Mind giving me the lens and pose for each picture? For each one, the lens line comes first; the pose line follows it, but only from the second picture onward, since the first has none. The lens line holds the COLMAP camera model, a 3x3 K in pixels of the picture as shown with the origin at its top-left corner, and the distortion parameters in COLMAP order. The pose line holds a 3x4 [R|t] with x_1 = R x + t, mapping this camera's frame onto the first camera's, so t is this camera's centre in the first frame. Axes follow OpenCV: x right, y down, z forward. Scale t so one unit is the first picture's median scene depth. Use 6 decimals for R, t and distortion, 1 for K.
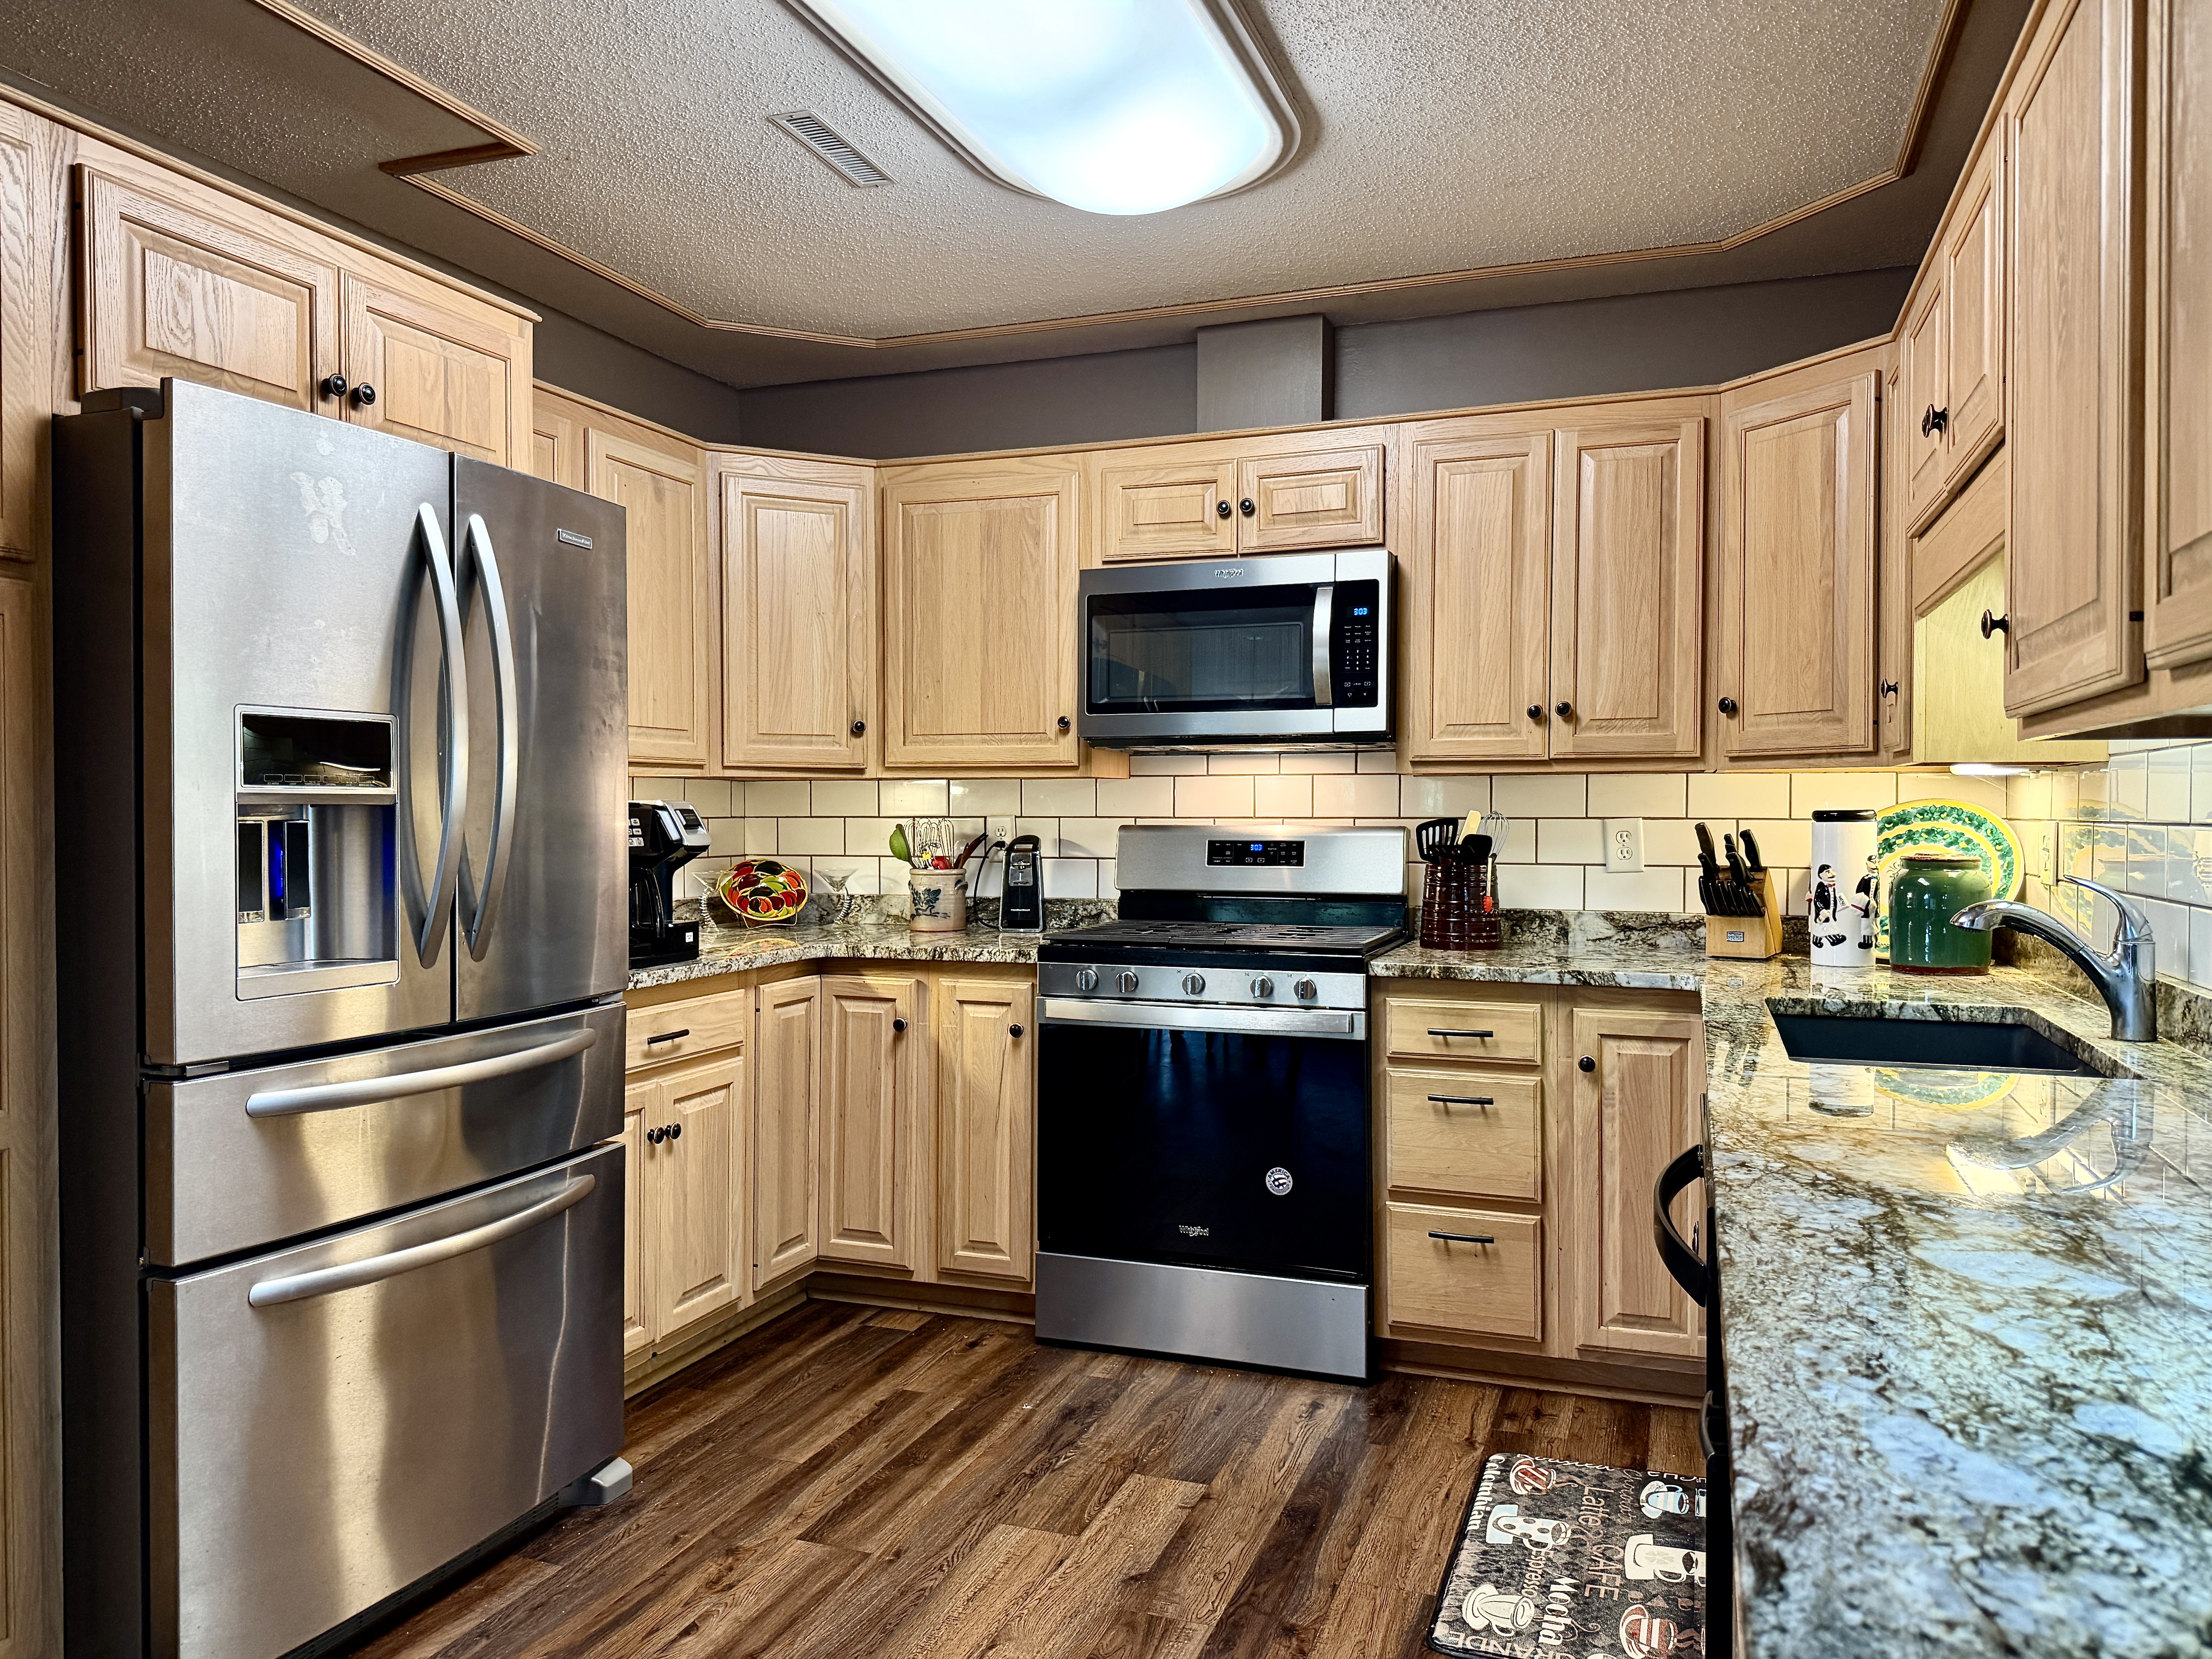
lens RADIAL K [[1561.5, 0, 1106.0], [0, 1561.5, 829.5], [0, 0, 1]] dist [0.155361, -0.317415]
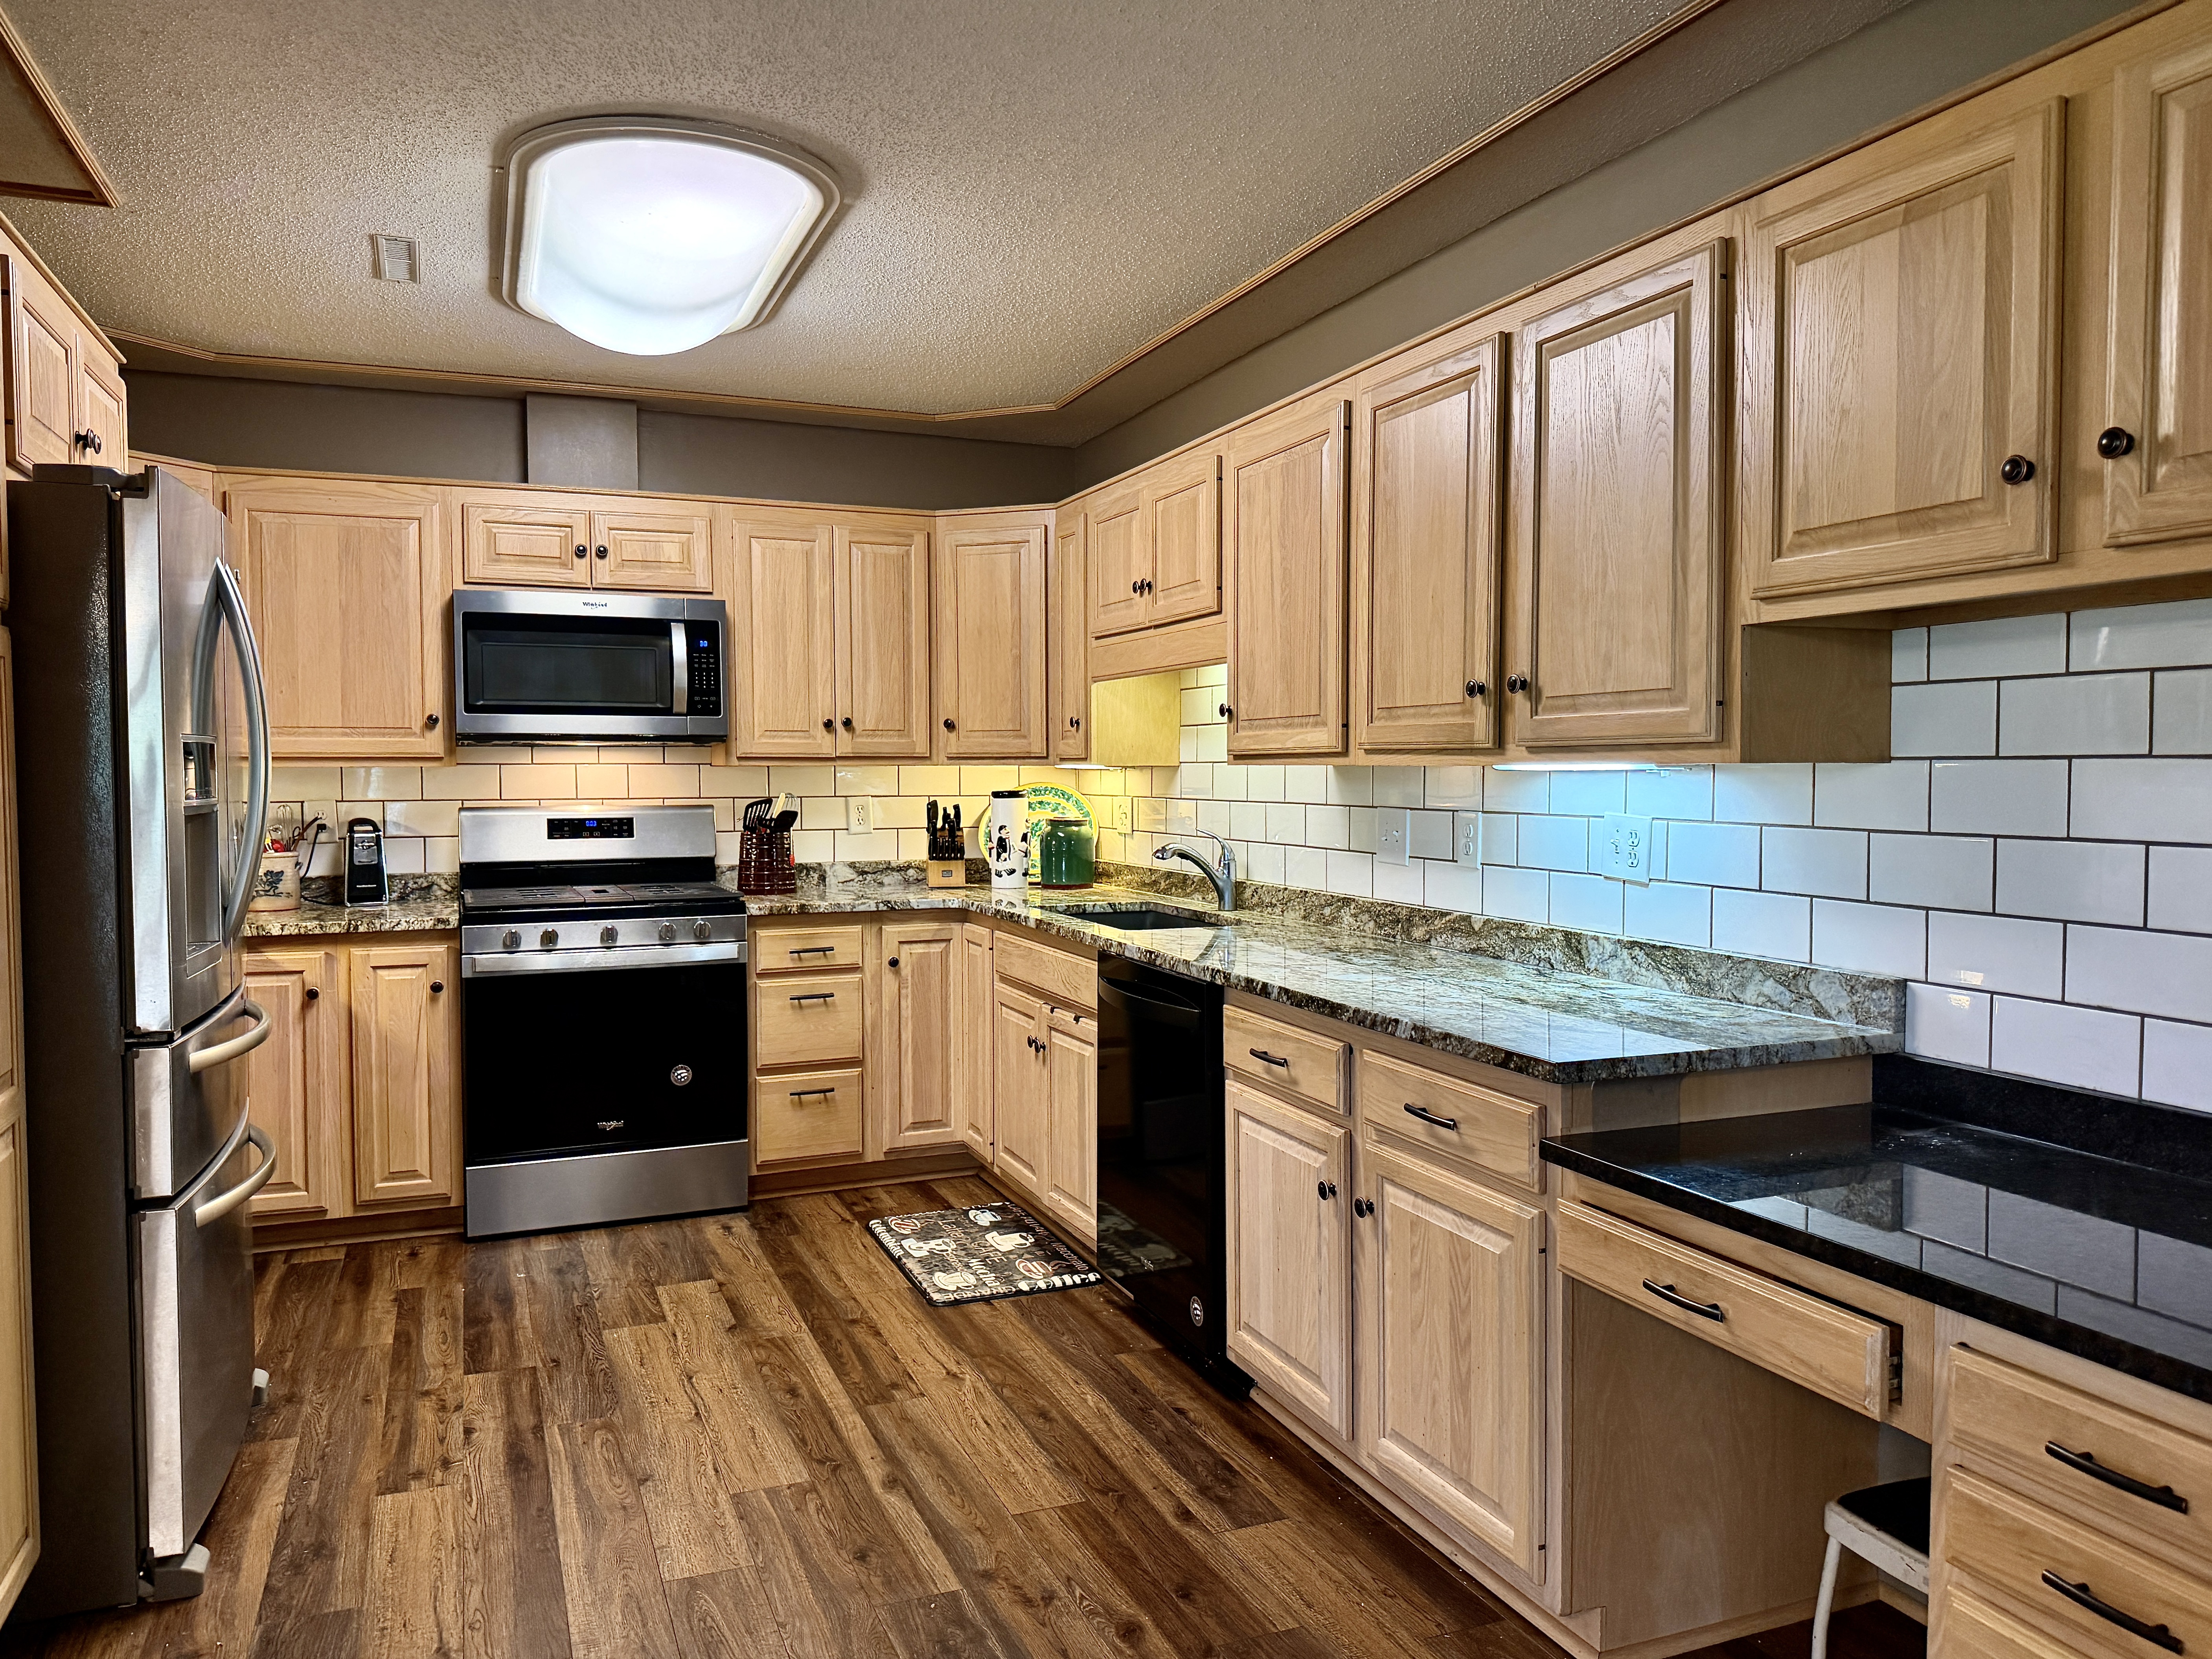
lens RADIAL K [[1561.5, 0, 1106.0], [0, 1561.5, 829.5], [0, 0, 1]] dist [0.155361, -0.317415]
pose [[0.738071, -0.030197, 0.674047, -0.512757], [0.012928, 0.999448, 0.030619, -0.019582], [-0.674599, -0.013885, 0.738053, -0.220879]]
